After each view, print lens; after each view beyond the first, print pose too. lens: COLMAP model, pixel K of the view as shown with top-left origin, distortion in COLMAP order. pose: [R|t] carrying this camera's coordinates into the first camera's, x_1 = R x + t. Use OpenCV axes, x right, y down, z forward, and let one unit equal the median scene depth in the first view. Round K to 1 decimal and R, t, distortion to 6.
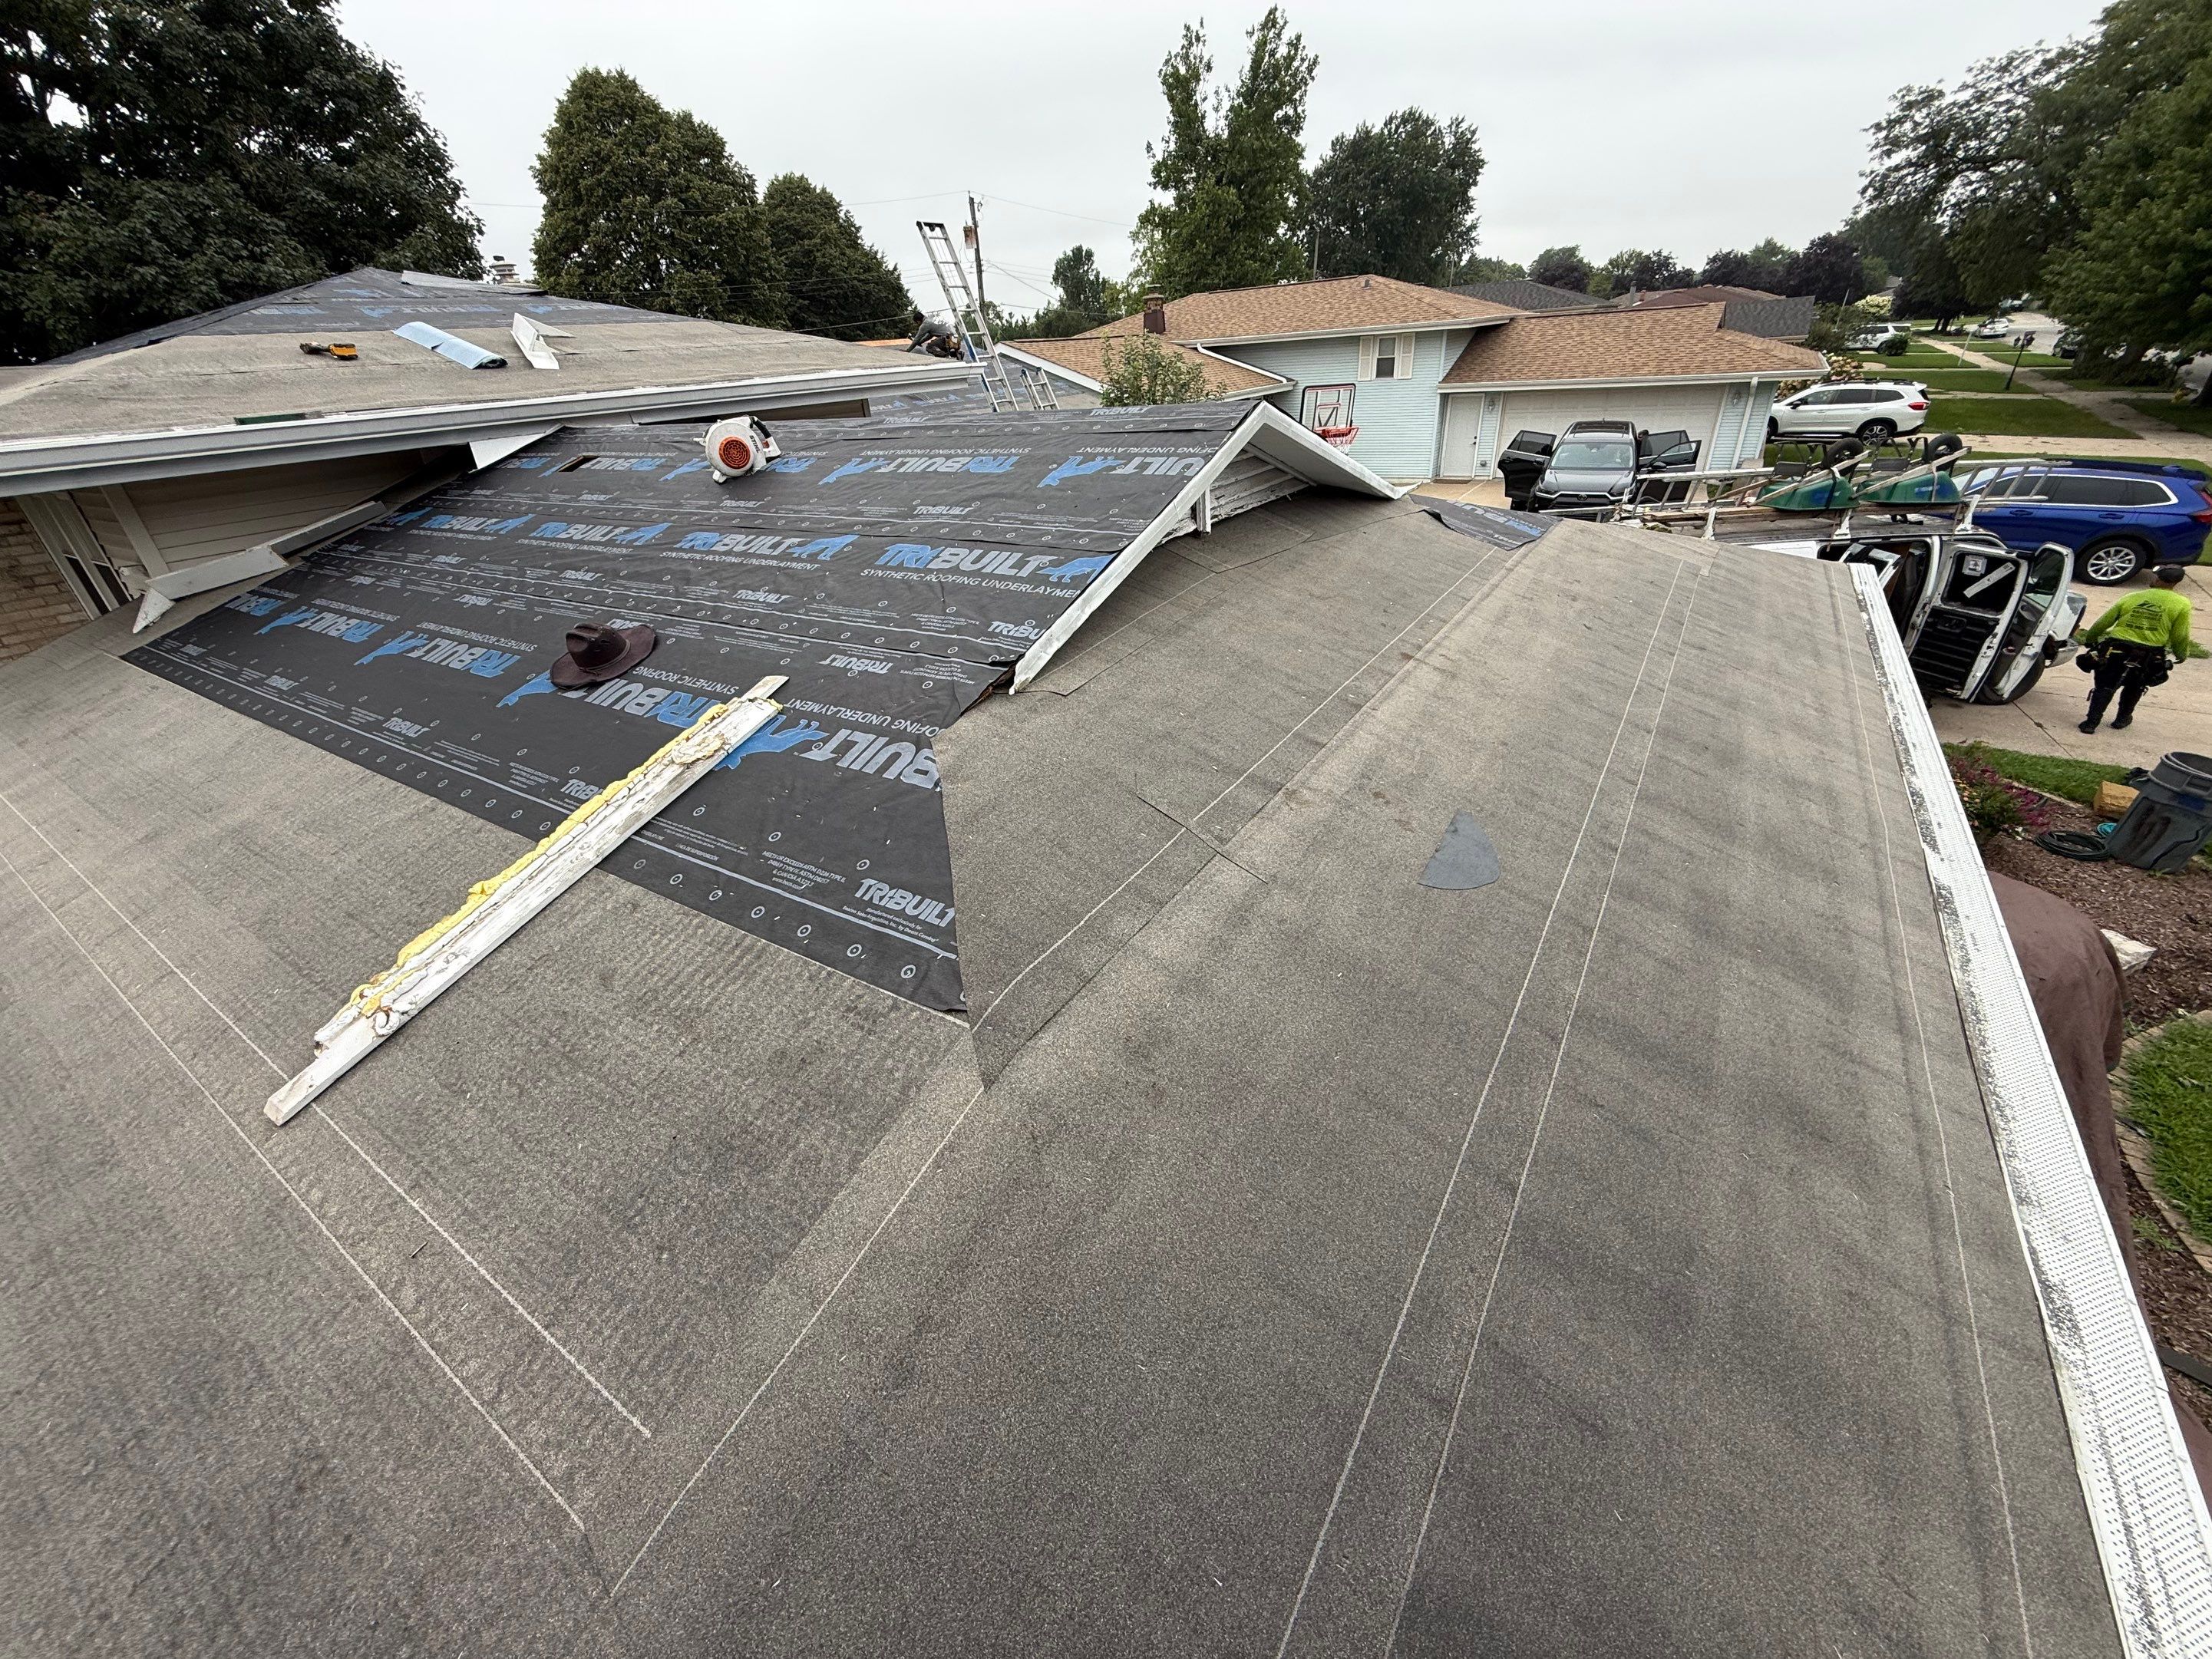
lens RADIAL K [[876.8, 0, 1097.2], [0, 876.8, 830.9], [0, 0, 1]] dist [-0.000659, -0.000390]
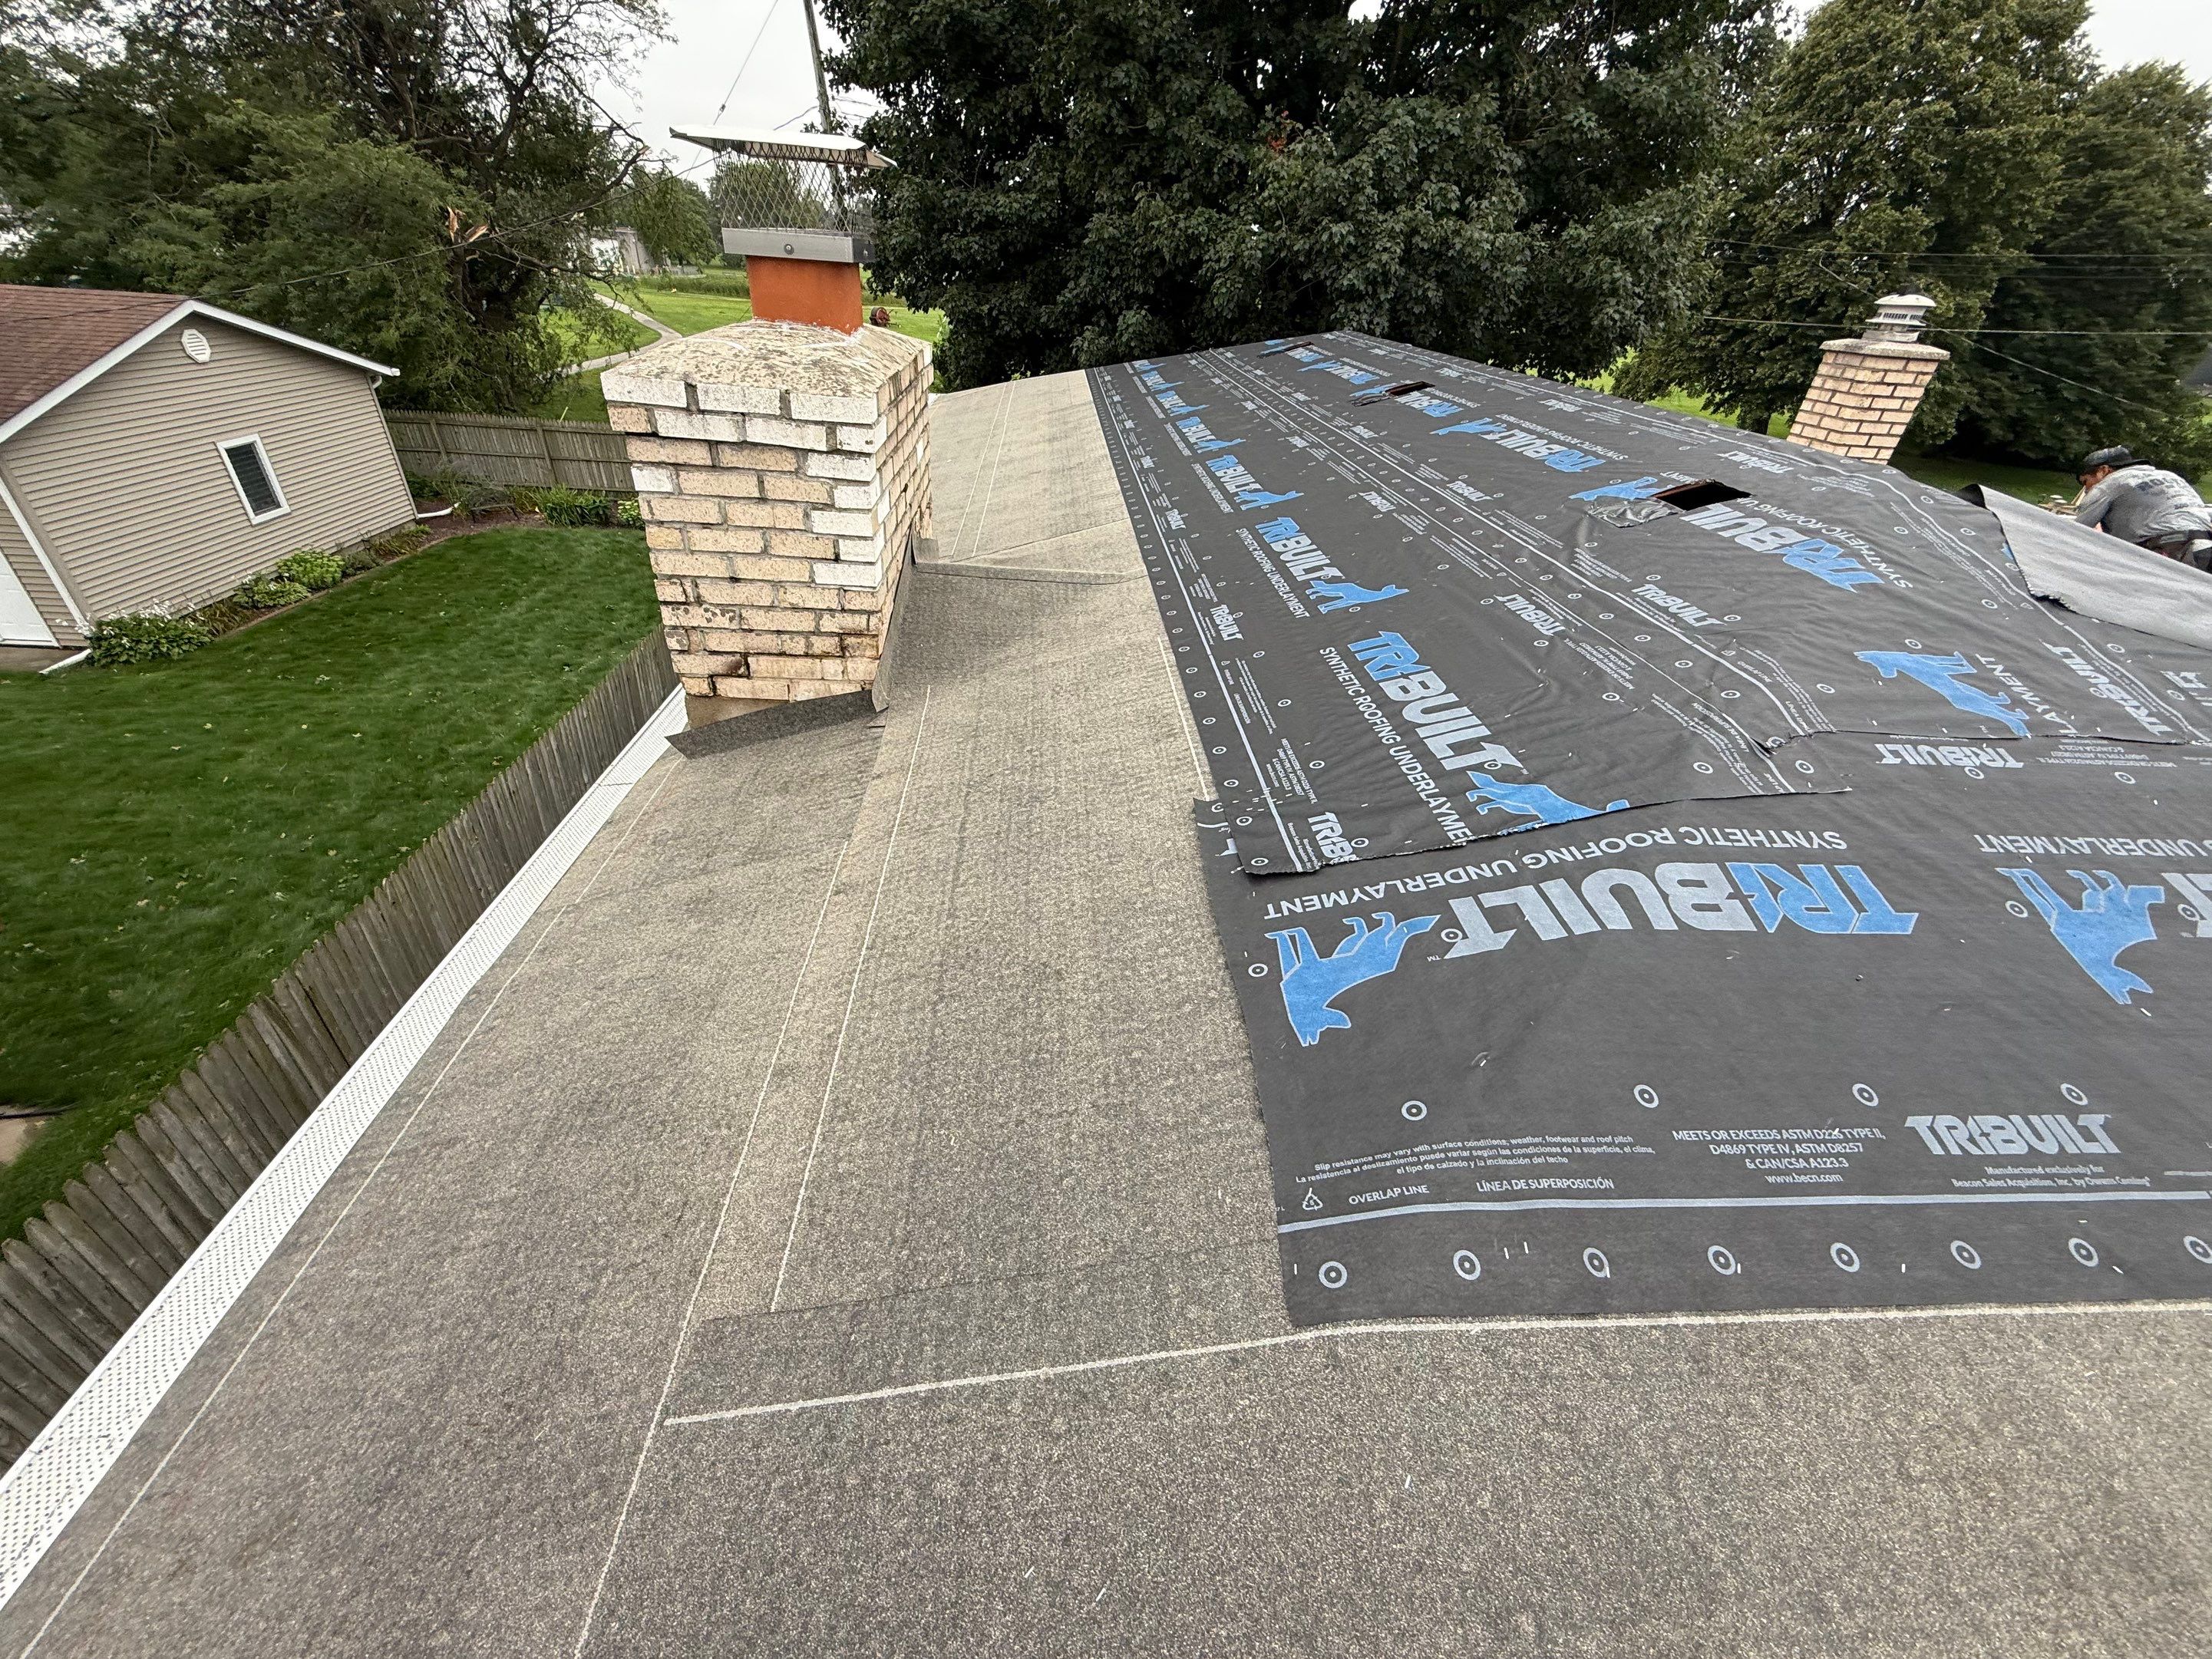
lens RADIAL K [[876.8, 0, 1100.7], [0, 876.8, 833.7], [0, 0, 1]] dist [-0.000659, -0.000390]
pose [[0.585125, 0.529475, -0.614235, -1.490680], [-0.478199, 0.837009, 0.265972, -0.976086], [0.654946, 0.138100, 0.742950, 1.204550]]
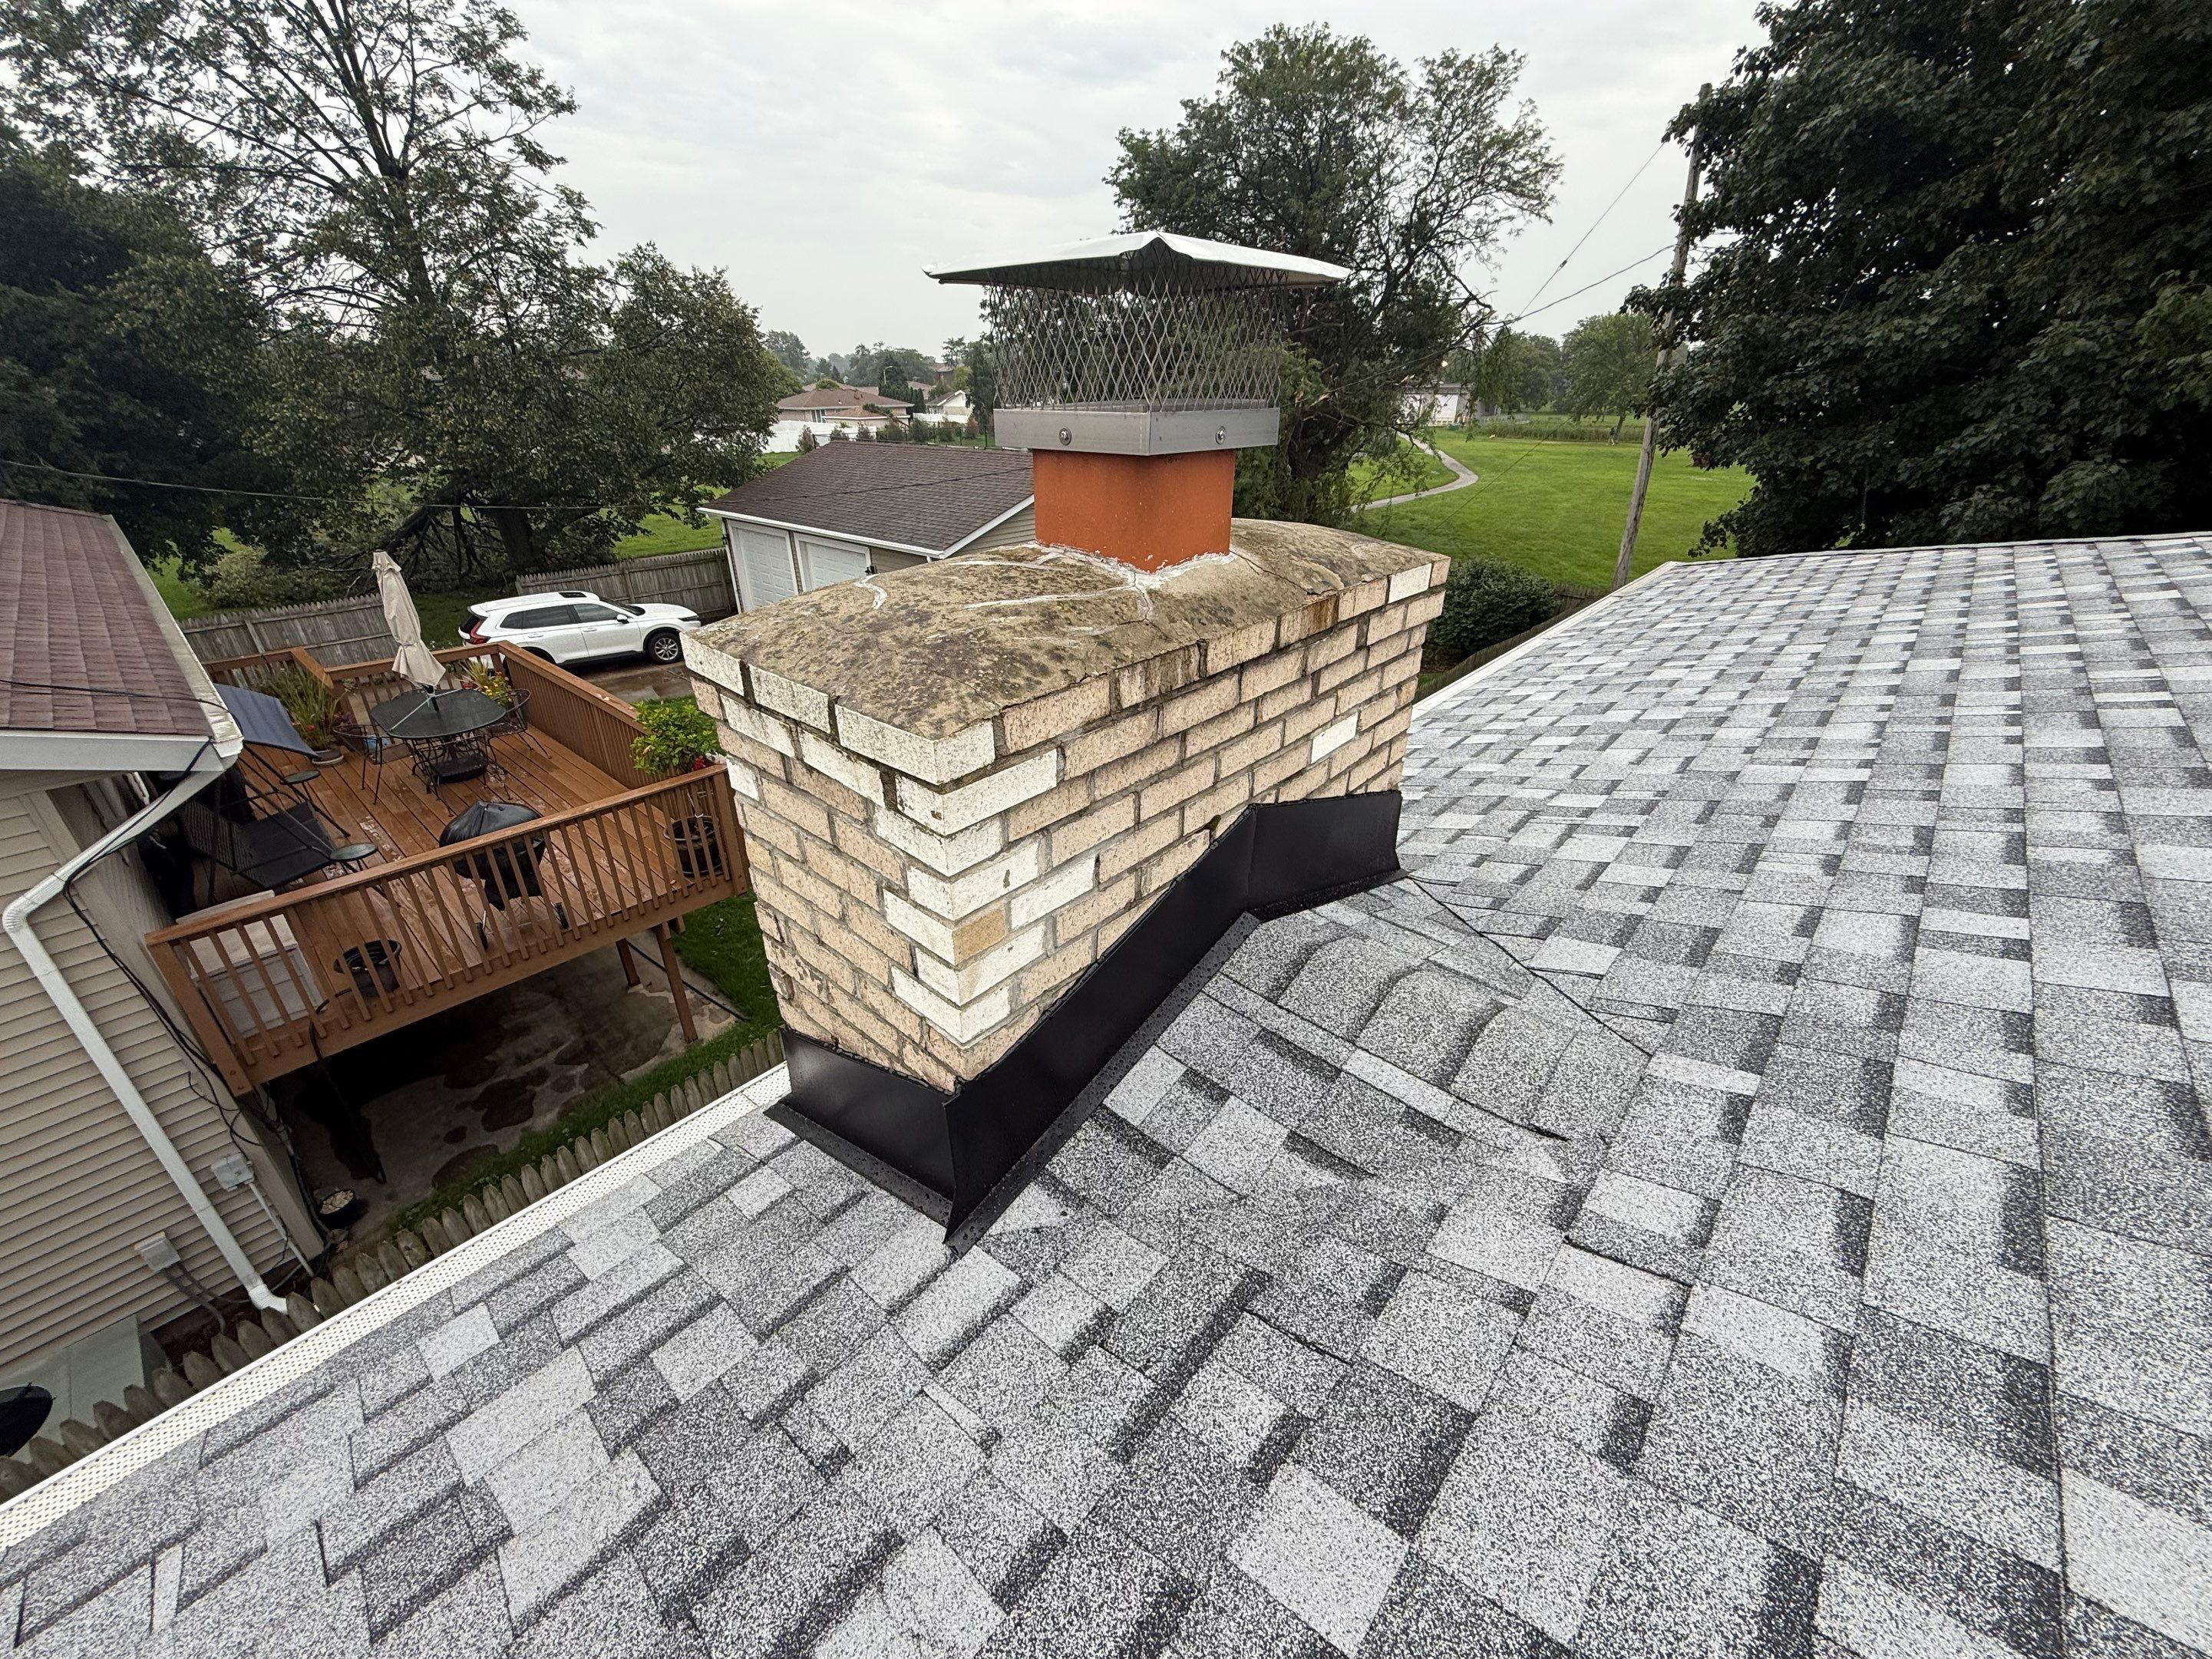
lens RADIAL K [[876.8, 0, 1100.8], [0, 876.8, 831.2], [0, 0, 1]] dist [-0.000659, -0.000390]
pose [[-0.151201, 0.512050, -0.845543, -1.852253], [-0.463771, 0.718646, 0.518135, -1.135842], [0.872957, 0.470481, 0.128814, 1.520399]]
